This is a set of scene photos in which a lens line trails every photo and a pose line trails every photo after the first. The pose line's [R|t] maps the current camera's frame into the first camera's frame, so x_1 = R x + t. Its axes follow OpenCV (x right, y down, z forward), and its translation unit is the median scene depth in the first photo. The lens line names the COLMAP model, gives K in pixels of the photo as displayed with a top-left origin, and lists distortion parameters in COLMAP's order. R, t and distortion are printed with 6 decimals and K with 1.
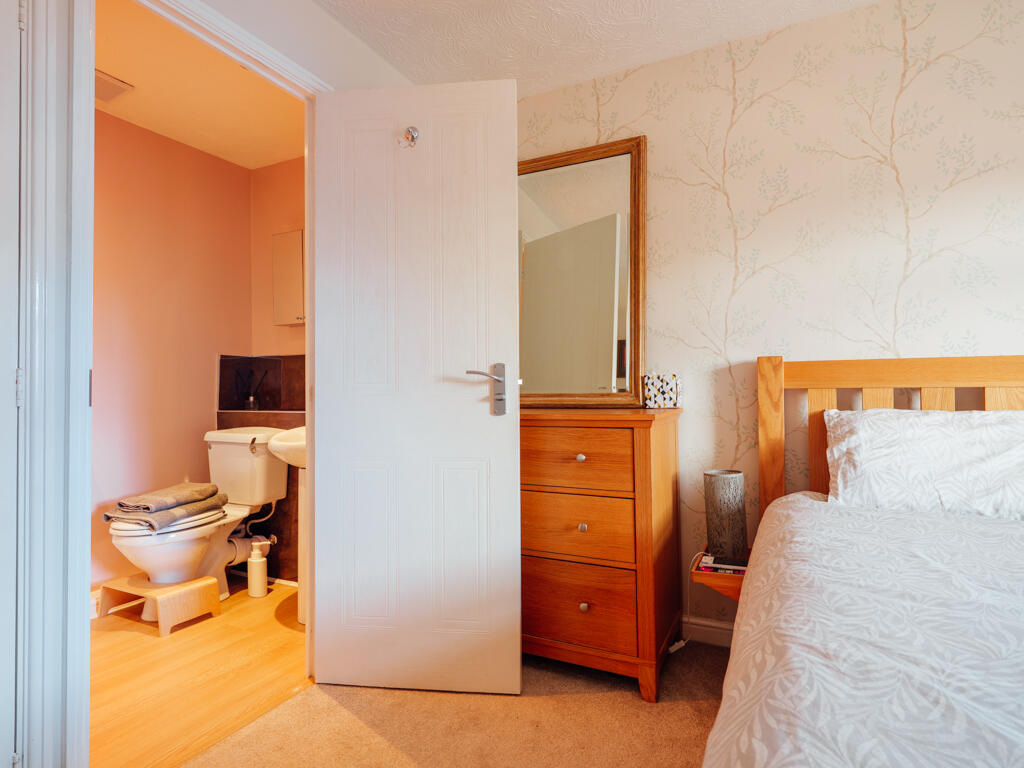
lens RADIAL K [[562.0, 0, 506.9], [0, 562.0, 387.2], [0, 0, 1]] dist [0.003214, -0.000544]
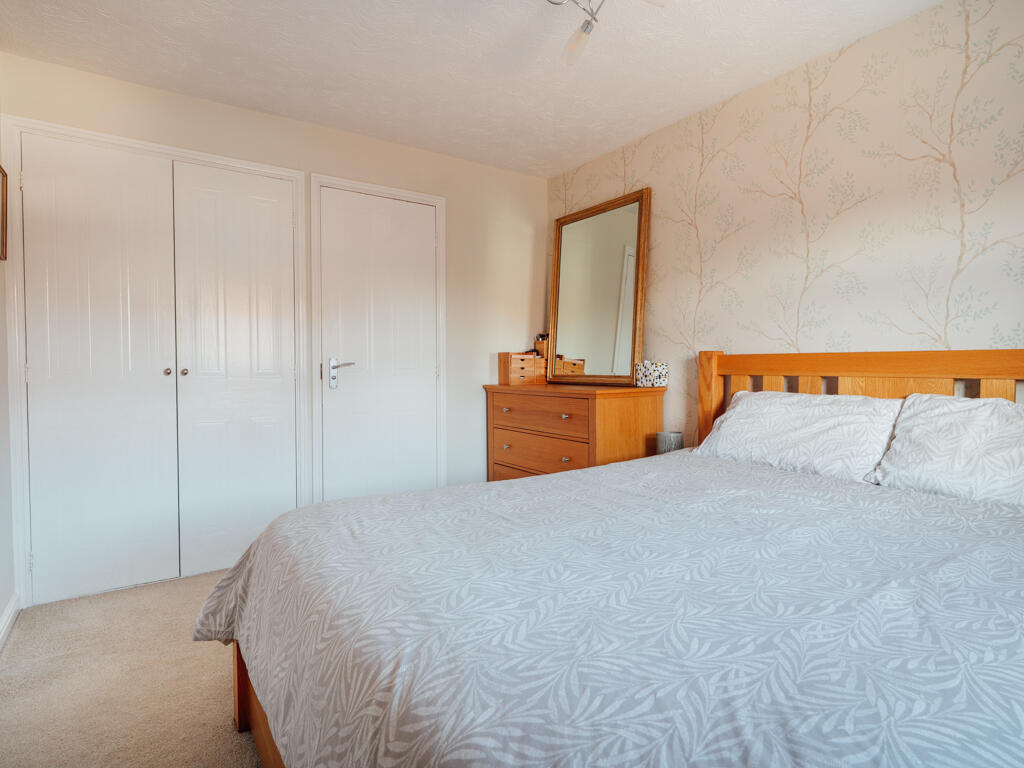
lens RADIAL K [[562.0, 0, 557.2], [0, 562.0, 399.1], [0, 0, 1]] dist [0.003214, -0.000544]
pose [[0.897059, 0.042257, -0.439885, 0.527151], [-0.019568, 0.998240, 0.055991, -0.005193], [0.441477, -0.041620, 0.896307, -0.268453]]
